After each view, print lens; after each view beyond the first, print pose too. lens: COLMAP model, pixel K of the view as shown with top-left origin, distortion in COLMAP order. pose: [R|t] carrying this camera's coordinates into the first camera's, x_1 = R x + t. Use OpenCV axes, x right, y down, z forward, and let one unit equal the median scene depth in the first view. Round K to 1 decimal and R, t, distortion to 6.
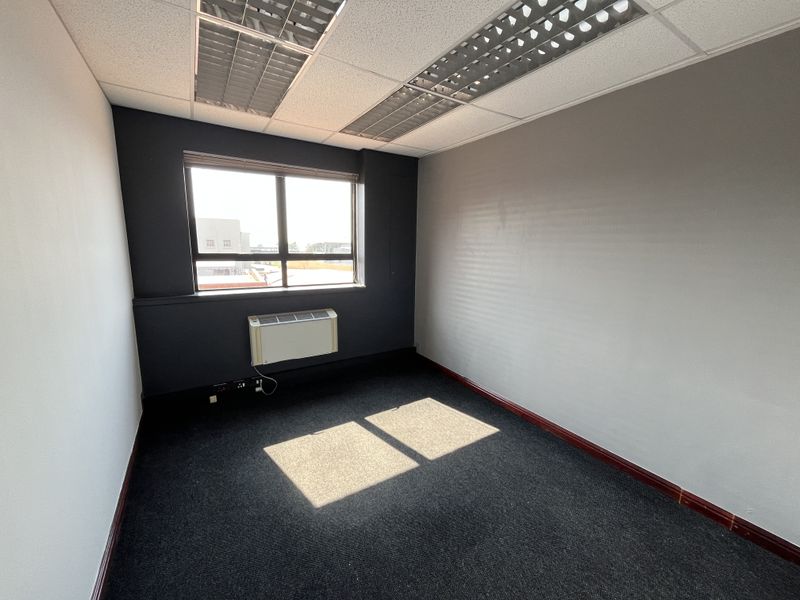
lens RADIAL K [[321.4, 0, 397.7], [0, 321.4, 298.3], [0, 0, 1]] dist [0.001338, -0.000137]
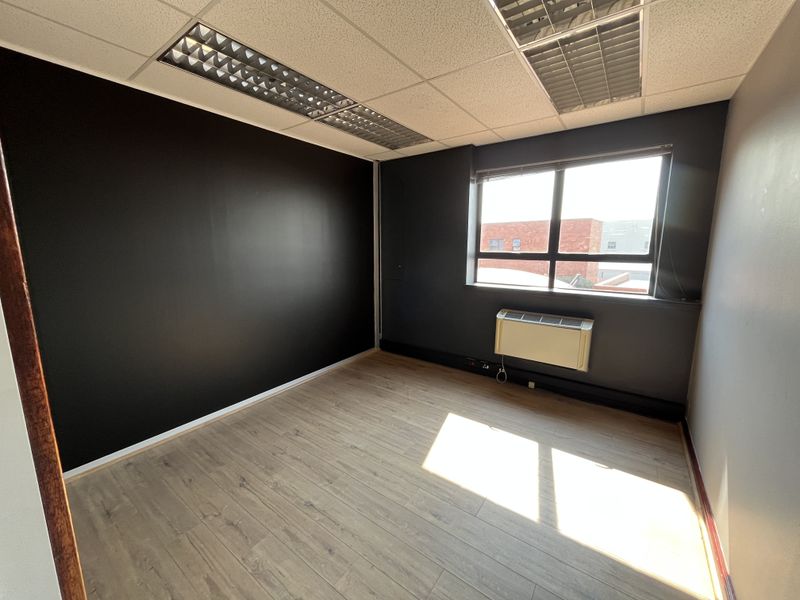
lens RADIAL K [[321.4, 0, 398.0], [0, 321.4, 297.5], [0, 0, 1]] dist [0.001338, -0.000137]
pose [[0.361665, 0.136713, -0.922230, 0.392620], [-0.148240, 0.985038, 0.087889, -0.024809], [0.920447, 0.104925, 0.376520, 0.226693]]
